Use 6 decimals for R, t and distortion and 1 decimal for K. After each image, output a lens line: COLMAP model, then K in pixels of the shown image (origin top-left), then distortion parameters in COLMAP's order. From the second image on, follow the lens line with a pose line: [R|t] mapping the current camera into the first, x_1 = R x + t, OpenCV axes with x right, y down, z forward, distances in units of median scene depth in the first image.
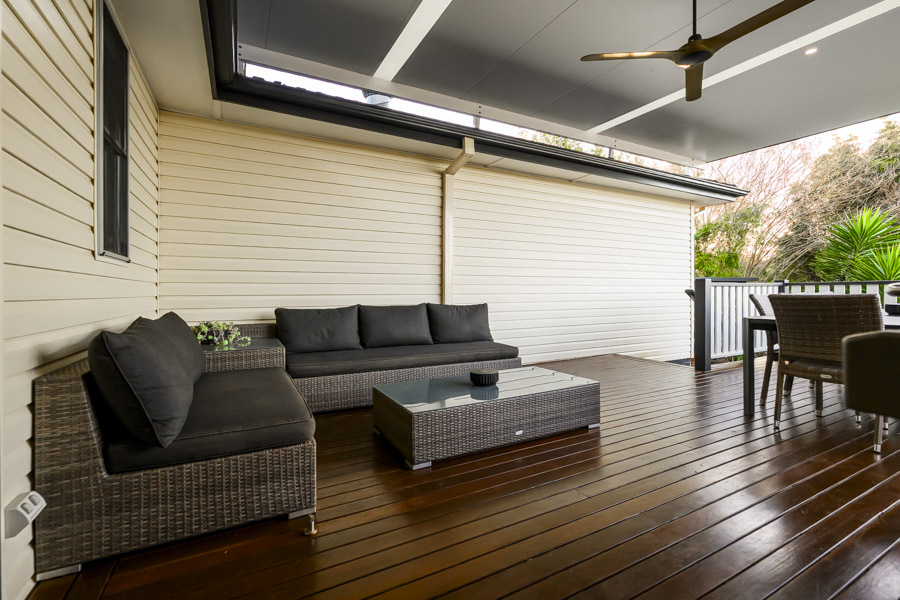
lens RADIAL K [[394.4, 0, 450.0], [0, 394.4, 300.0], [0, 0, 1]] dist [0.000731, 0.000217]
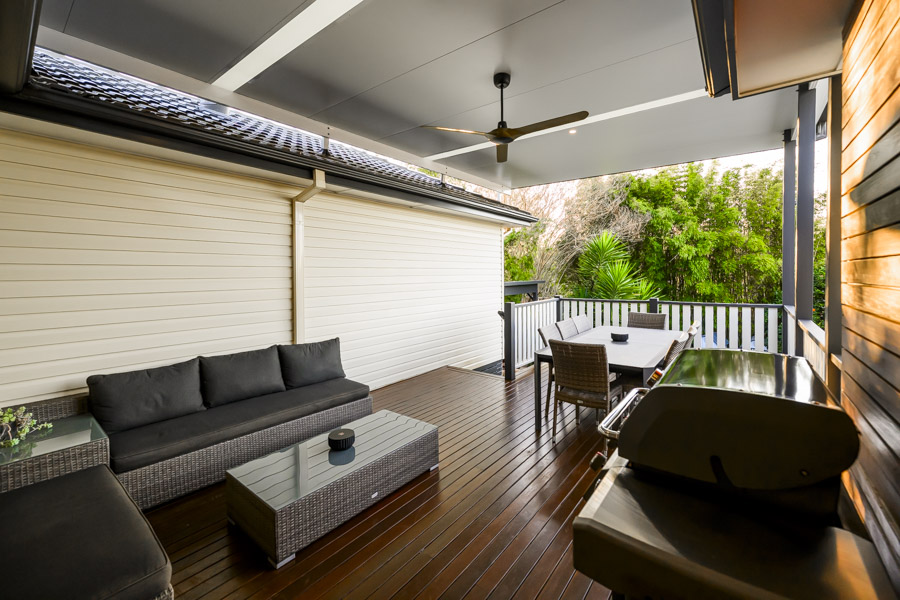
lens RADIAL K [[369.5, 0, 450.1], [0, 369.5, 266.2], [0, 0, 1]] dist [-0.000747, 0.000362]
pose [[0.917991, 0.005924, 0.396557, -0.030749], [0.005773, 0.999583, -0.028298, -0.167590], [-0.396560, 0.028267, 0.917574, -0.057642]]
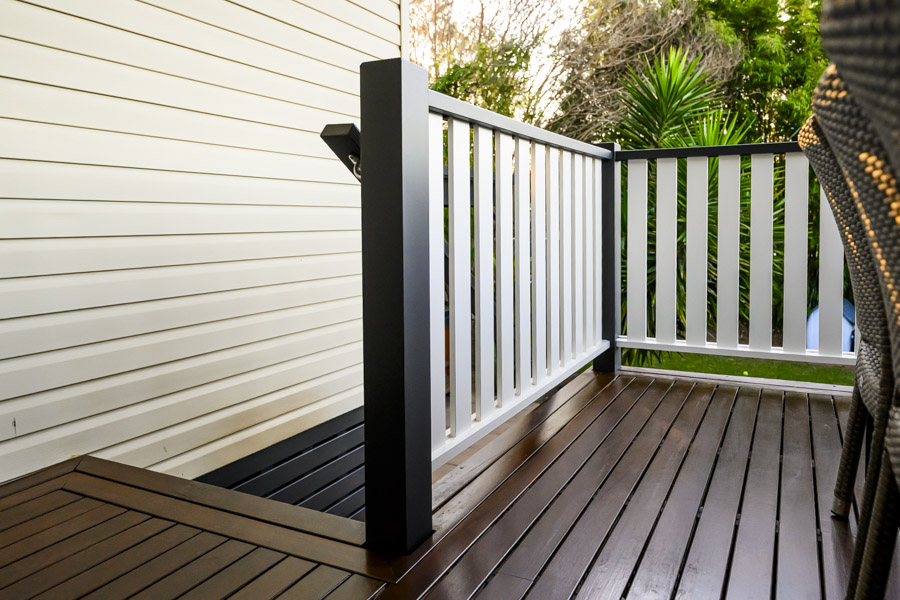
lens RADIAL K [[605.4, 0, 450.0], [0, 605.4, 300.0], [0, 0, 1]] dist [0.004795, 0.001737]
pose [[0.841586, -0.079236, 0.534279, 0.572478], [0.026774, 0.994085, 0.105254, 0.039045], [-0.539459, -0.074275, 0.838730, 0.832970]]
